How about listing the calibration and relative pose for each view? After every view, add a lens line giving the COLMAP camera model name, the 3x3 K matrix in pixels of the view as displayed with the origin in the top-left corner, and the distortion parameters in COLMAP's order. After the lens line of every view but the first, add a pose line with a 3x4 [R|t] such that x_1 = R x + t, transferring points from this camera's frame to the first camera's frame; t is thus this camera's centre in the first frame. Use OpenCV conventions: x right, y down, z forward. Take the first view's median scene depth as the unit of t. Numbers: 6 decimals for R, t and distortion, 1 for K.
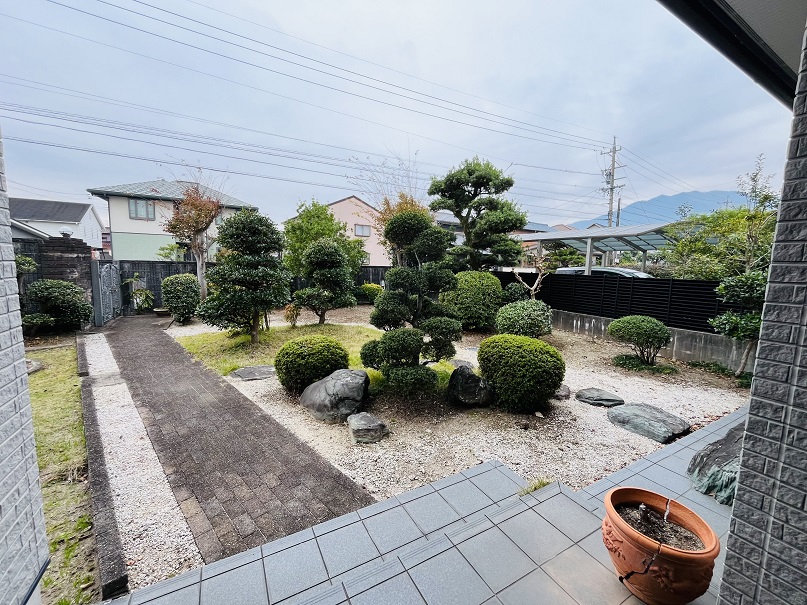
lens RADIAL K [[323.5, 0, 403.5], [0, 323.5, 302.5], [0, 0, 1]] dist [-0.000892, -0.000053]
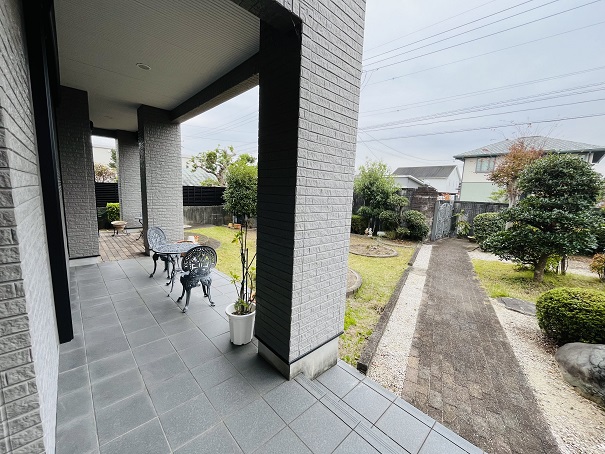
lens RADIAL K [[242.5, 0, 302.5], [0, 242.5, 227.0], [0, 0, 1]] dist [-0.000892, -0.000053]
pose [[0.264966, 0.122542, -0.956439, 0.105853], [-0.147971, 0.985311, 0.085248, -0.004821], [0.952836, 0.118937, 0.279207, 0.057627]]
